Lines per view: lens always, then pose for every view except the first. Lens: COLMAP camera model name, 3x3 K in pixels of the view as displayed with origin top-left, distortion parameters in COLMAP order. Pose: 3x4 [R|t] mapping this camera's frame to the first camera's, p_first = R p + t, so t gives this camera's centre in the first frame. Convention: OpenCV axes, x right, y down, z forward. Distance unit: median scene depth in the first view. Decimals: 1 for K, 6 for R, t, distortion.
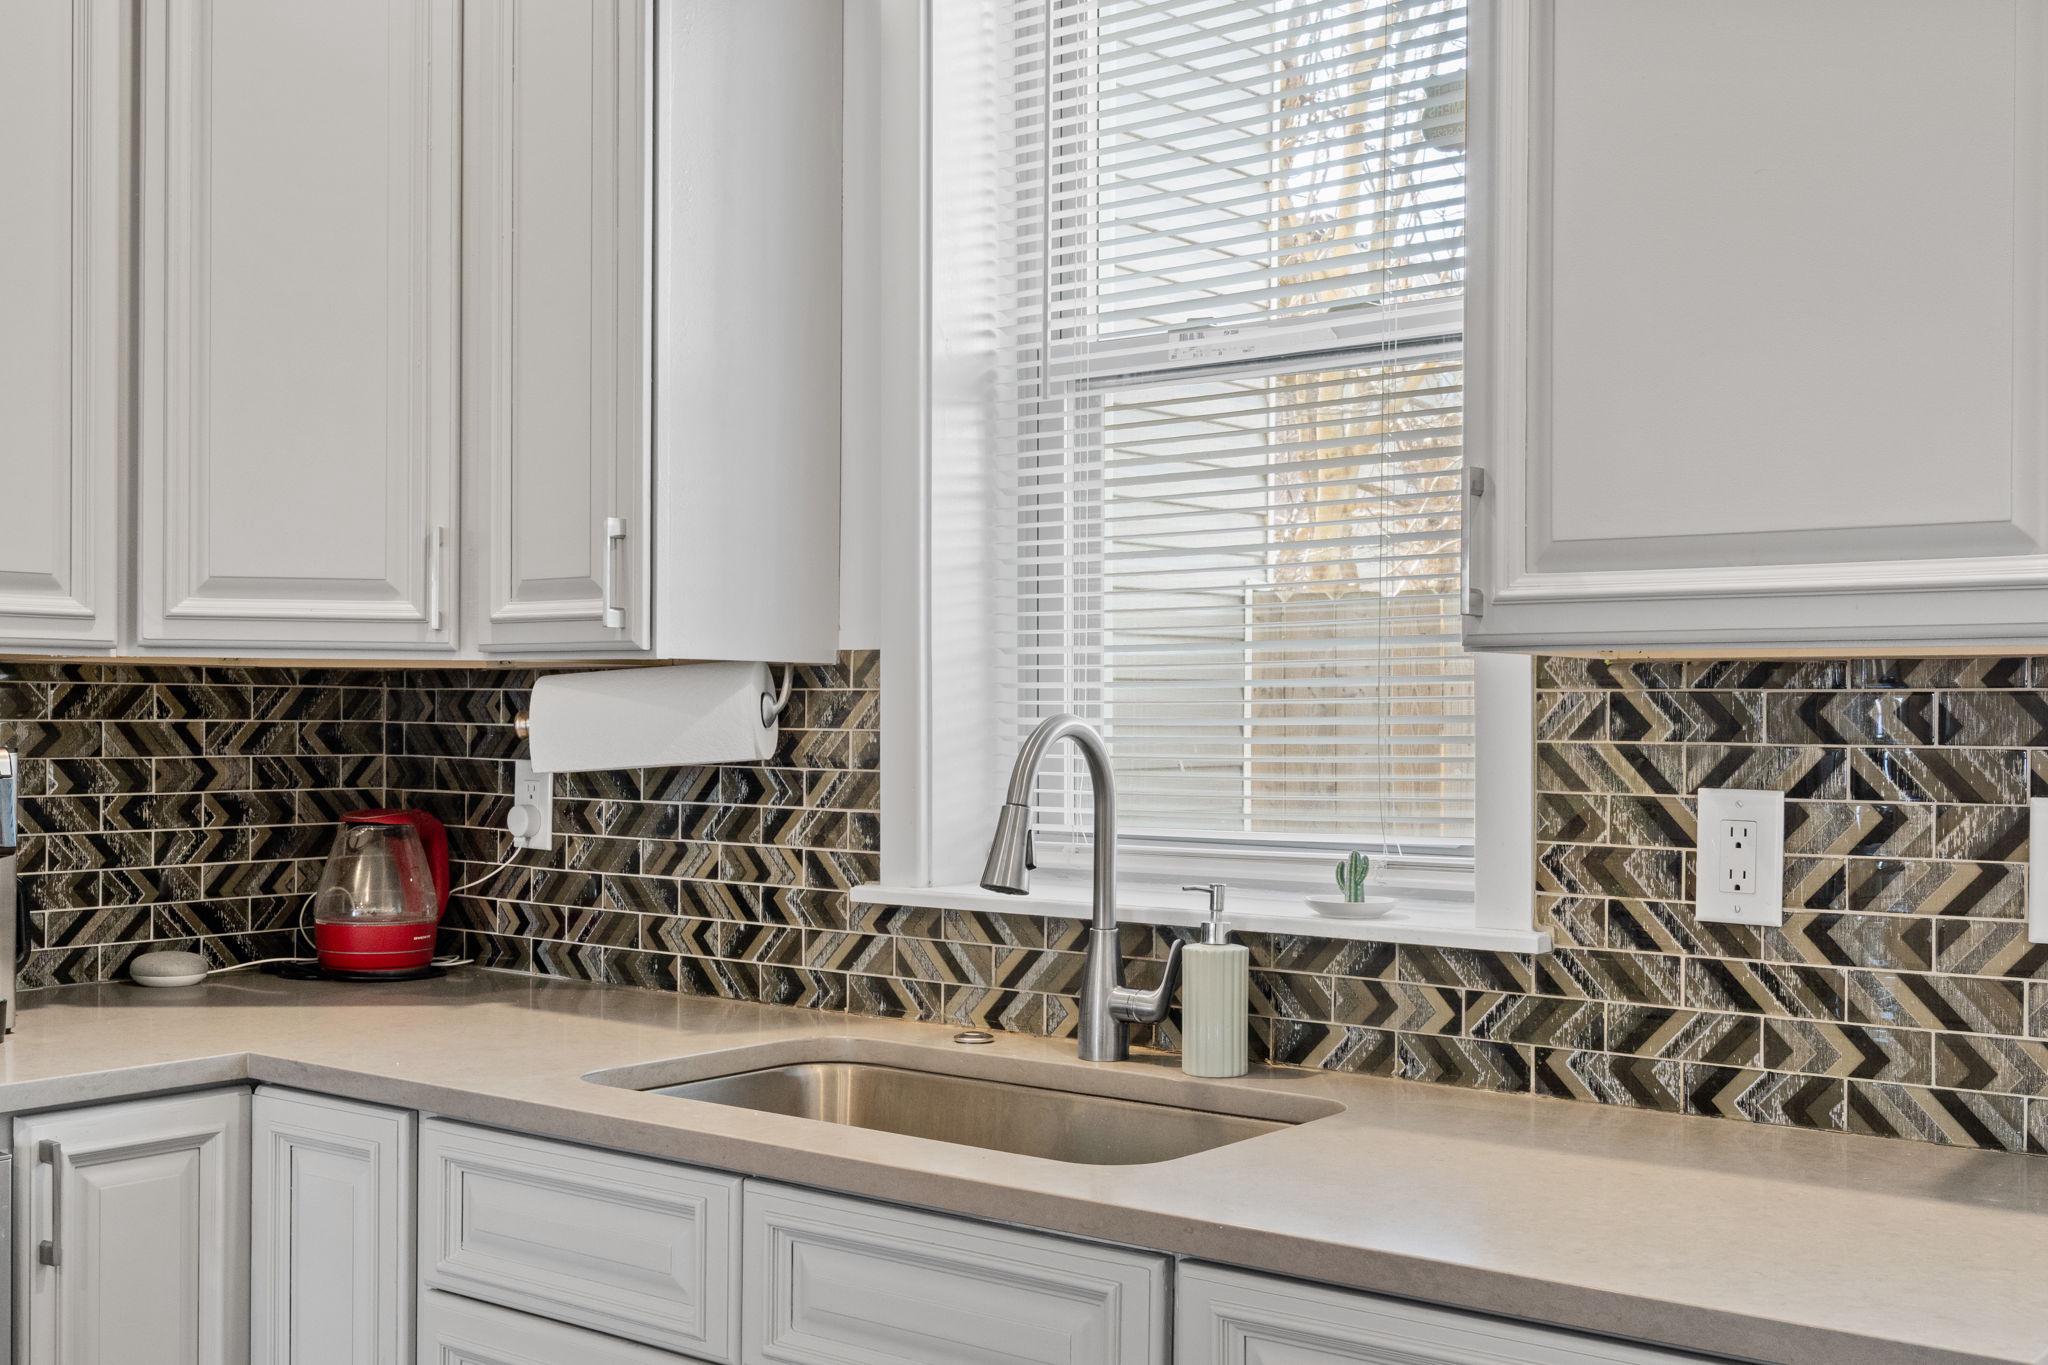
lens RADIAL K [[2138.9, 0, 1024.0], [0, 2138.9, 692.4], [0, 0, 1]] dist [0.022401, 0.000000]
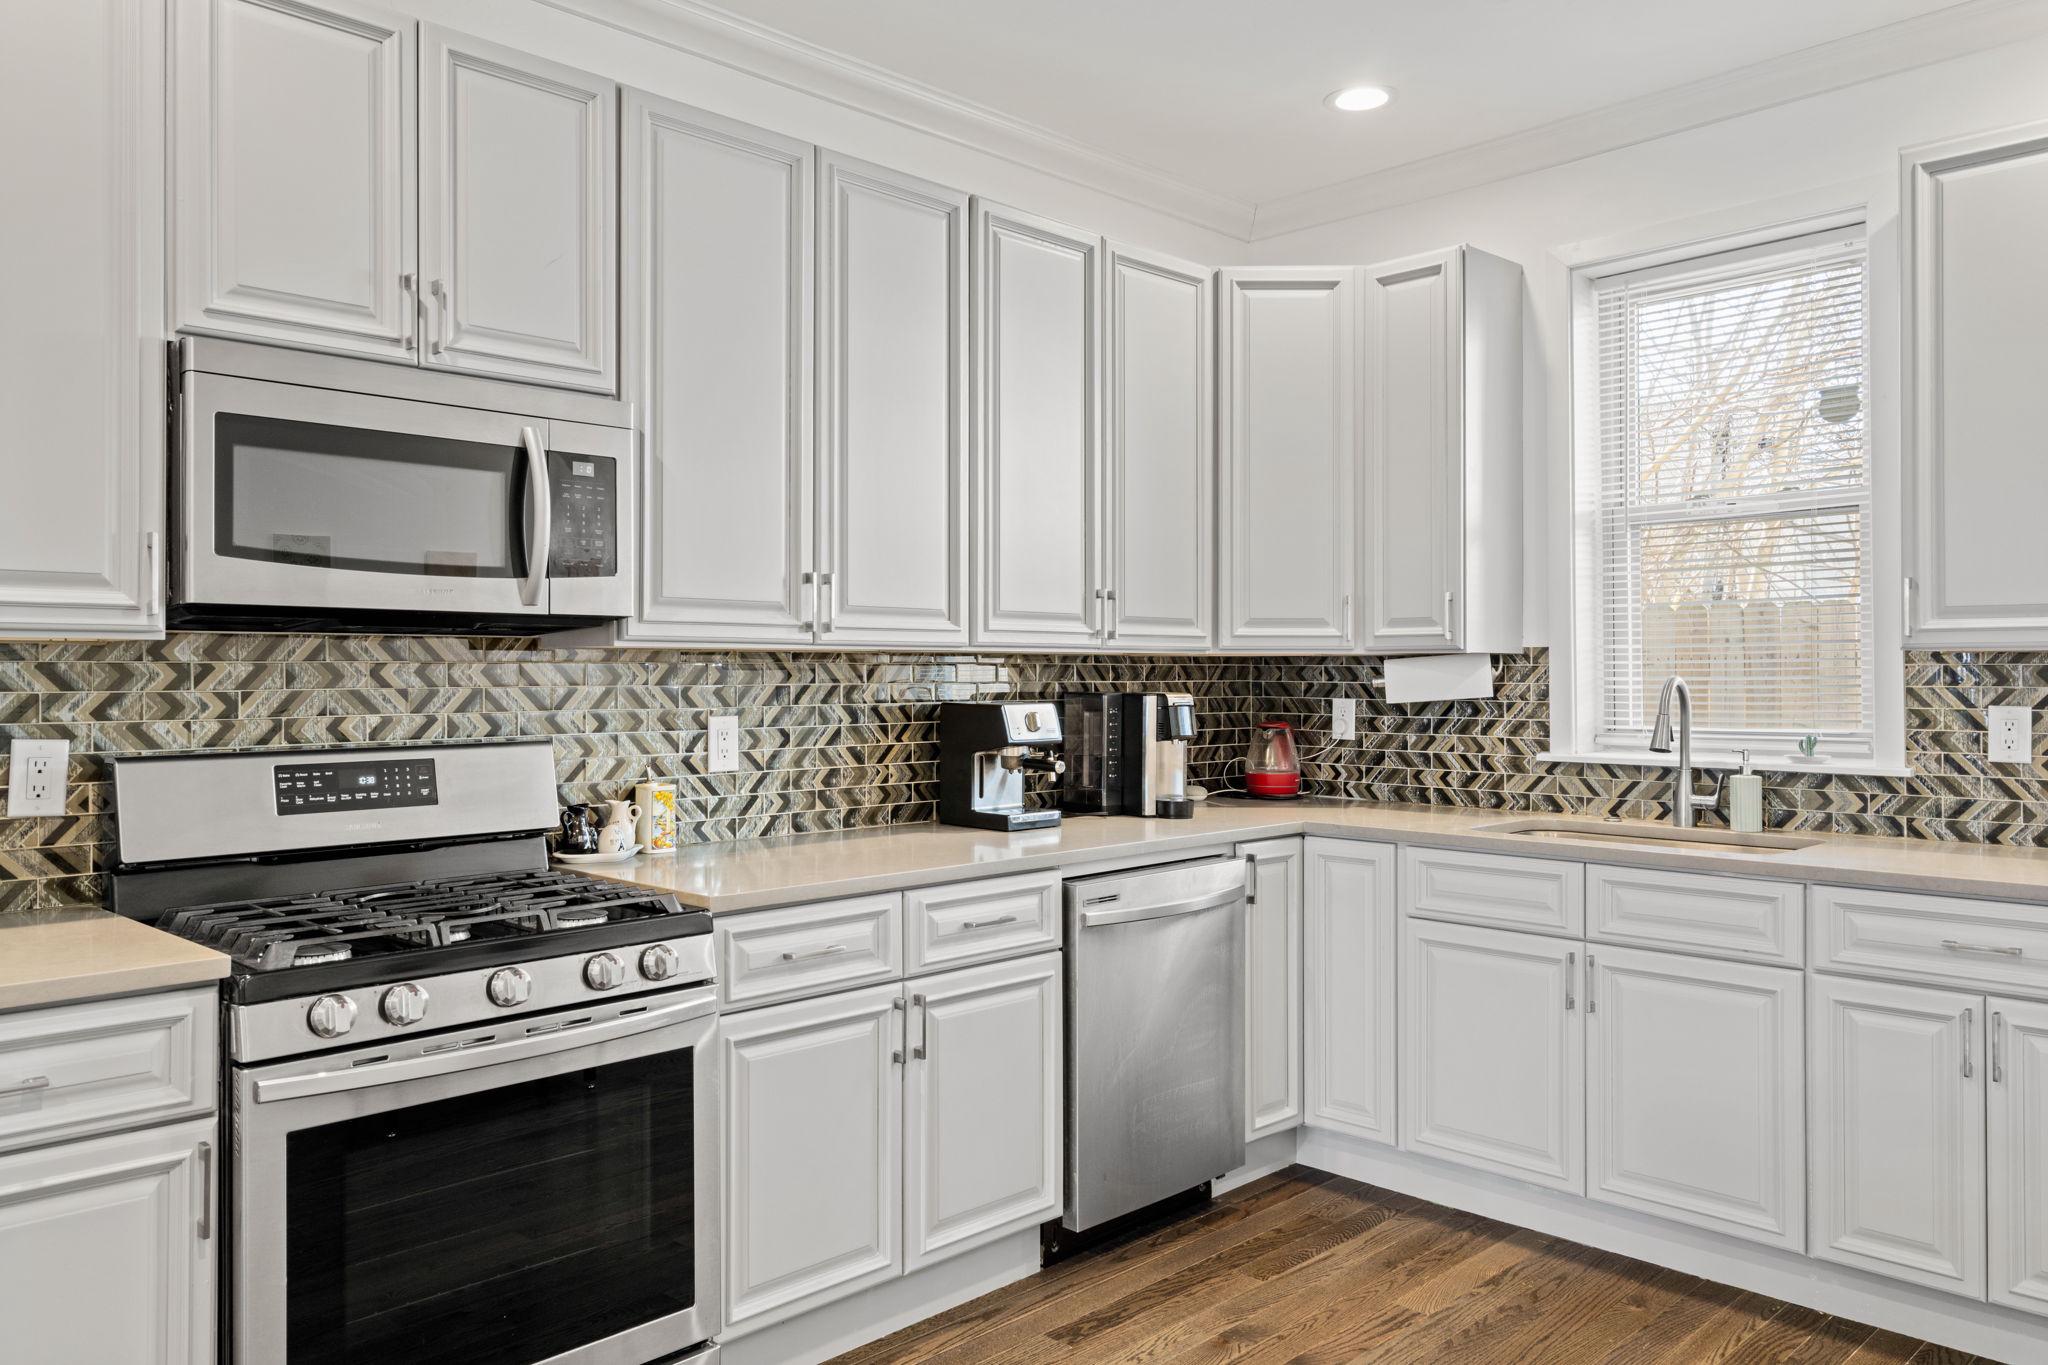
lens RADIAL K [[1447.1, 0, 1023.2], [0, 1447.1, 647.3], [0, 0, 1]] dist [0.003386, 0.001264]
pose [[0.991789, -0.009340, -0.127545, -0.421452], [0.008304, 0.999928, -0.008653, -0.011565], [0.127616, 0.007523, 0.991795, -0.566826]]
